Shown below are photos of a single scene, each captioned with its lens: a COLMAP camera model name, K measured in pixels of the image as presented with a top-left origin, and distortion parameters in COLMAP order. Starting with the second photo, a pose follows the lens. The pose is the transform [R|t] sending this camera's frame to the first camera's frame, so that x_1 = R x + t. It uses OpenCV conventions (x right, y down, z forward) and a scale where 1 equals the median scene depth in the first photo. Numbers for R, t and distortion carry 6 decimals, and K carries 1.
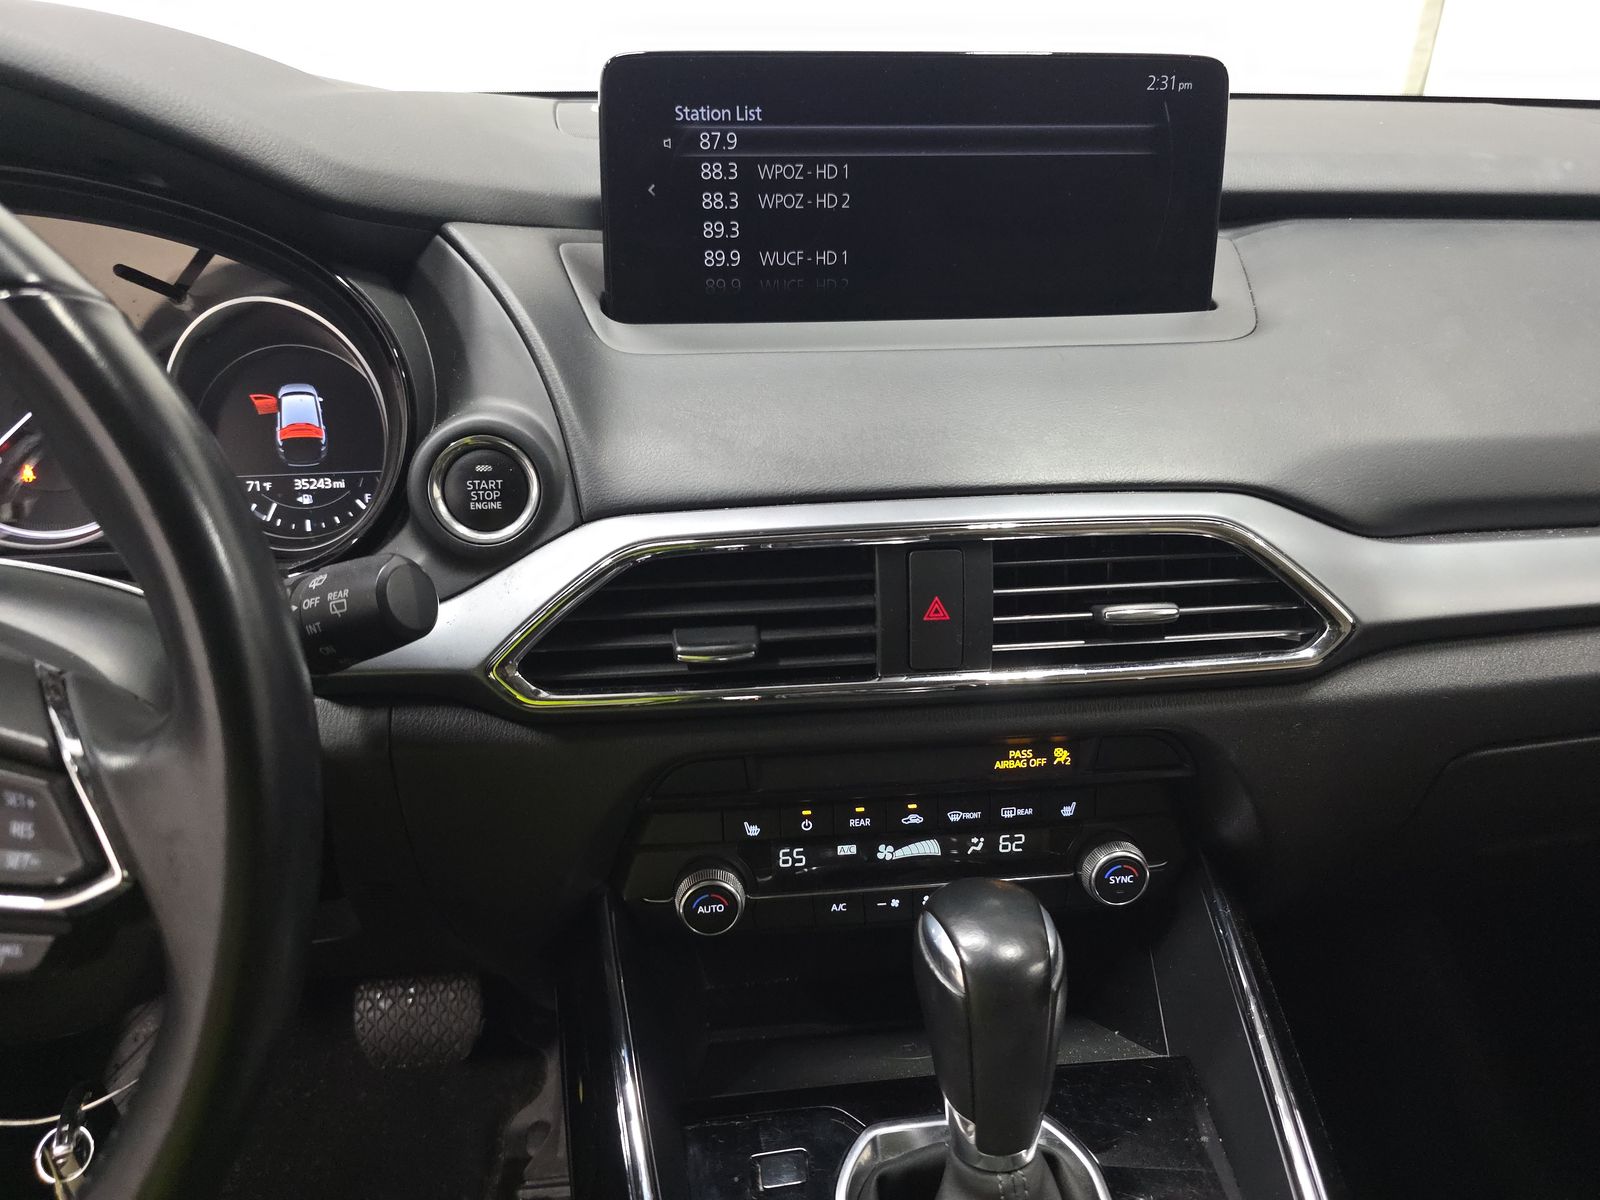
lens RADIAL K [[1078.7, 0, 797.5], [0, 1078.7, 596.7], [0, 0, 1]] dist [0.012090, -0.021412]
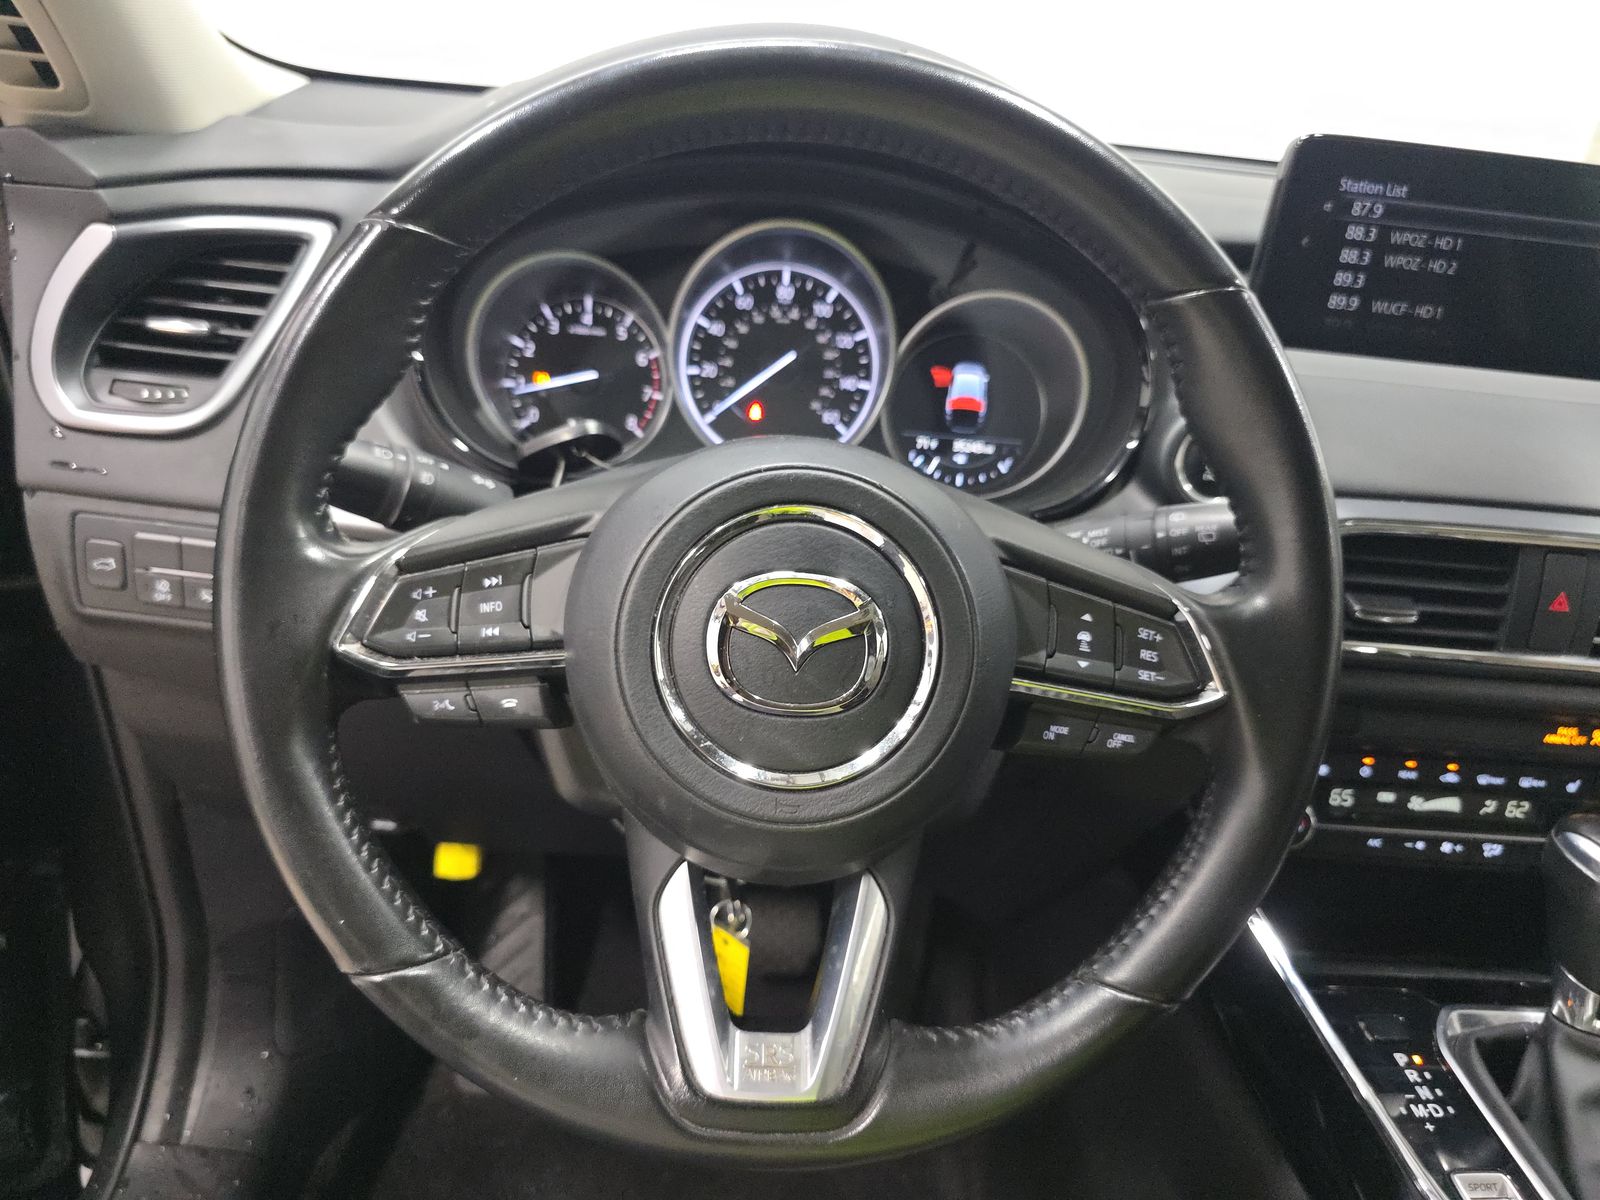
lens RADIAL K [[1078.7, 0, 798.3], [0, 1078.7, 602.2], [0, 0, 1]] dist [0.012090, -0.021412]
pose [[0.992339, 0.119980, -0.029467, -0.615751], [-0.120510, 0.992568, -0.016904, 0.121177], [0.027220, 0.020326, 0.999423, -0.238970]]
